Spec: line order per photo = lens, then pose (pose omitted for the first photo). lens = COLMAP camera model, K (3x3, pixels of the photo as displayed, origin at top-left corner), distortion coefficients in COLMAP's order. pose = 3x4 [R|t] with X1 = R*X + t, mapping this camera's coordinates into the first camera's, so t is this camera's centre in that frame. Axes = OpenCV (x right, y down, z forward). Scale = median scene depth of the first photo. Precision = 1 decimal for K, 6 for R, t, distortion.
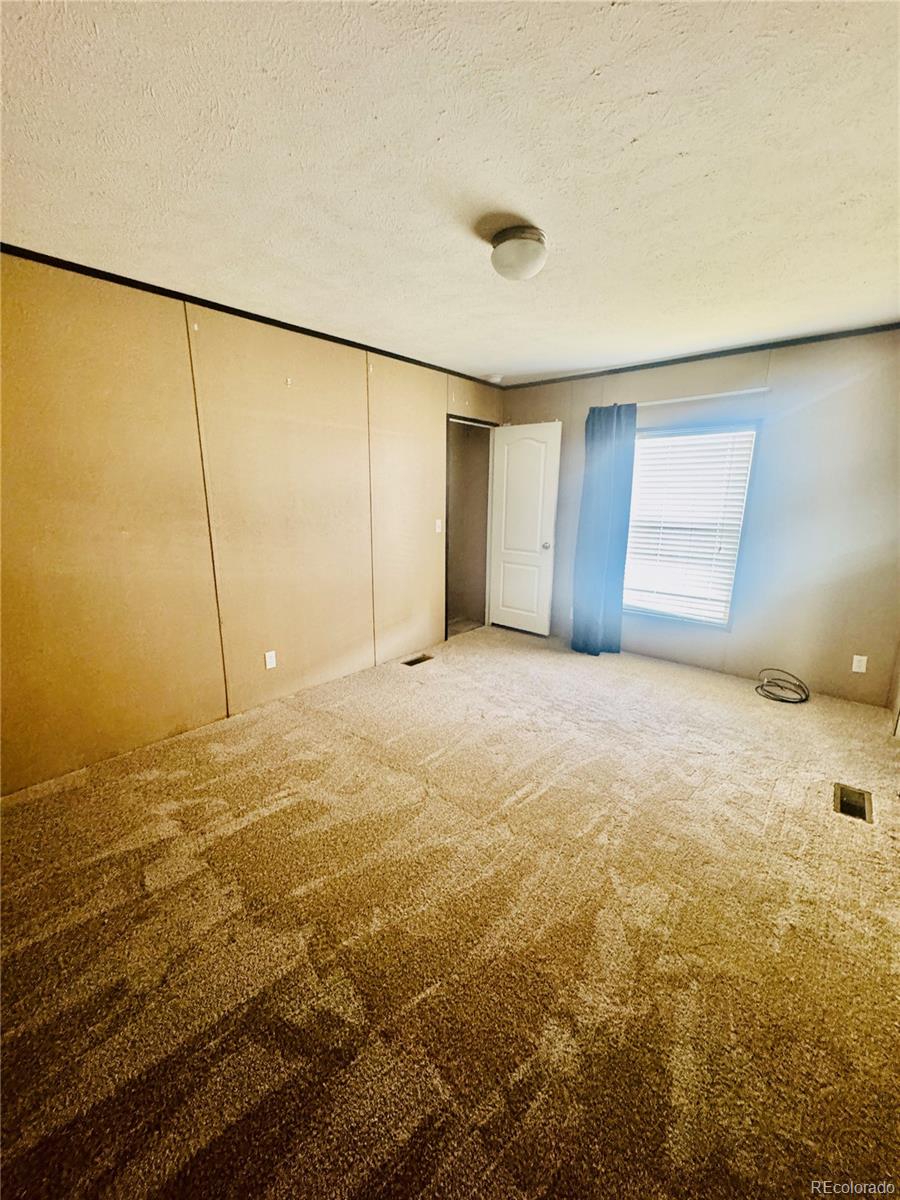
lens RADIAL K [[482.6, 0, 451.2], [0, 482.6, 604.0], [0, 0, 1]] dist [-0.003467, -0.000369]
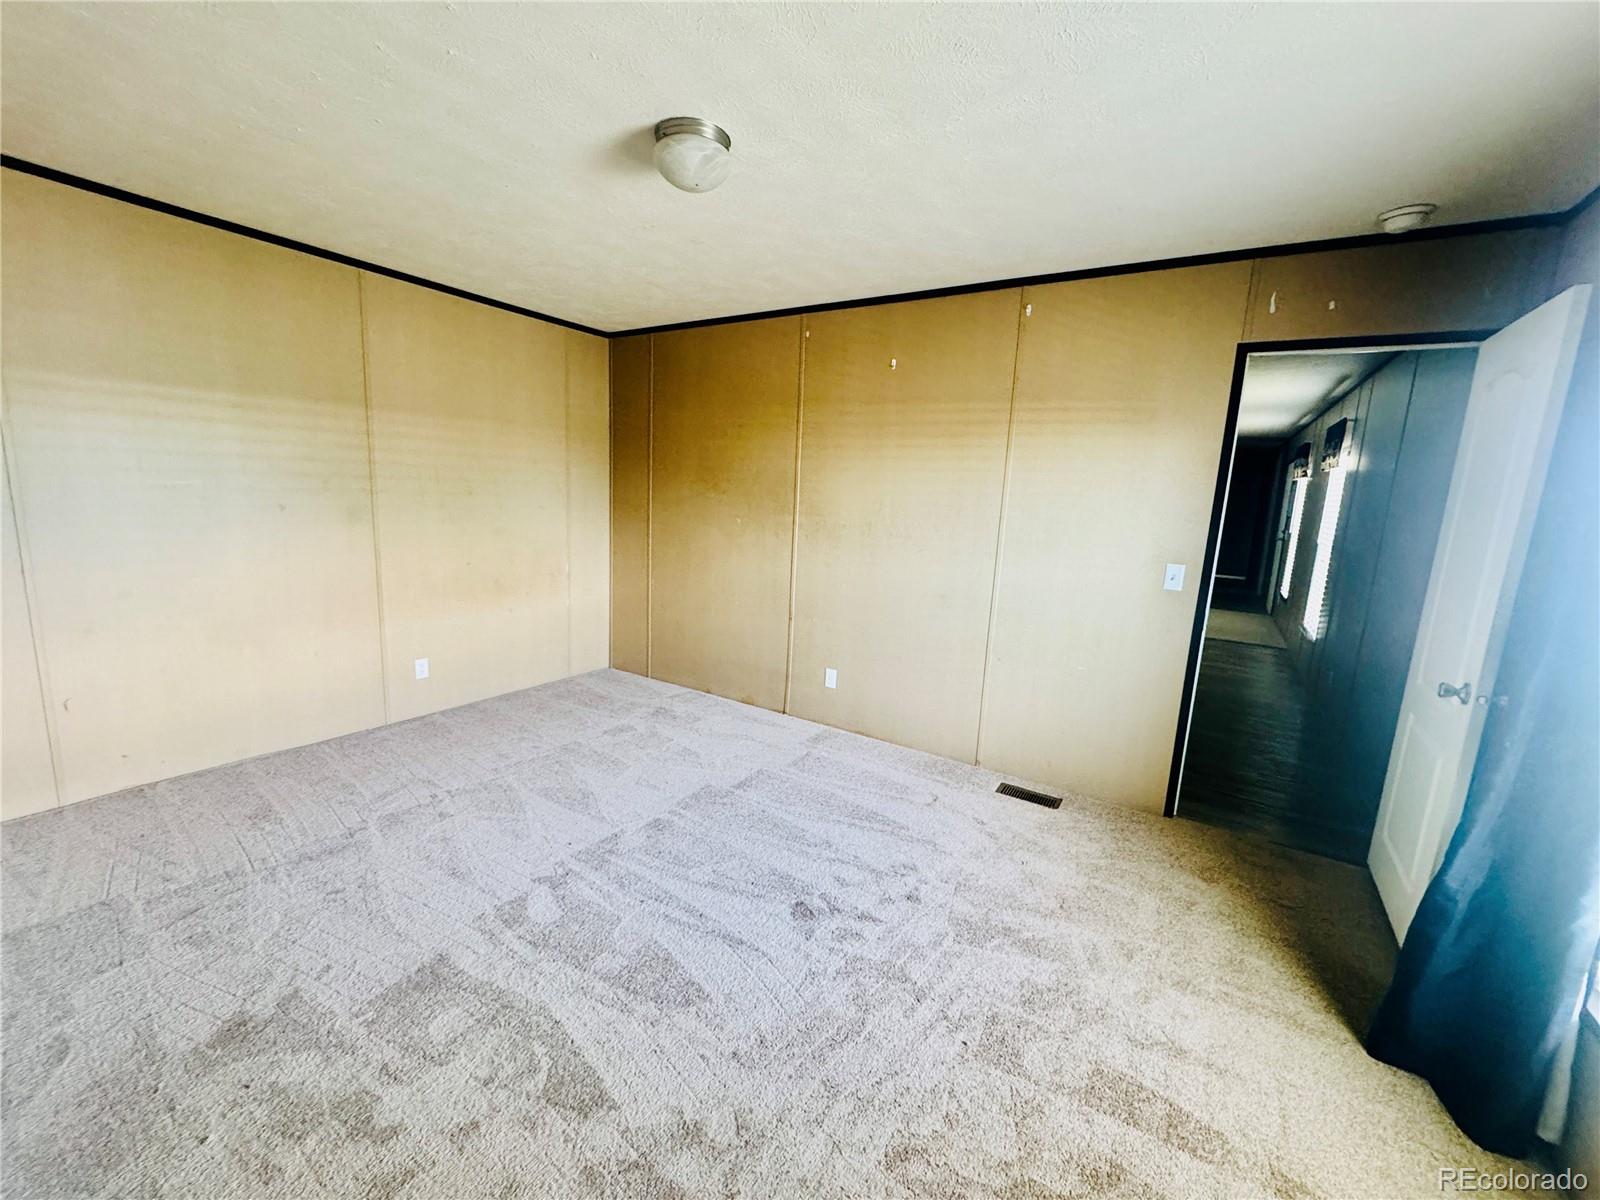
lens RADIAL K [[643.5, 0, 807.5], [0, 643.5, 598.9], [0, 0, 1]] dist [-0.003467, -0.000369]
pose [[0.128456, 0.166339, -0.977666, 0.627518], [-0.272966, 0.953685, 0.126394, -0.134902], [0.953409, 0.250633, 0.167912, 0.602058]]
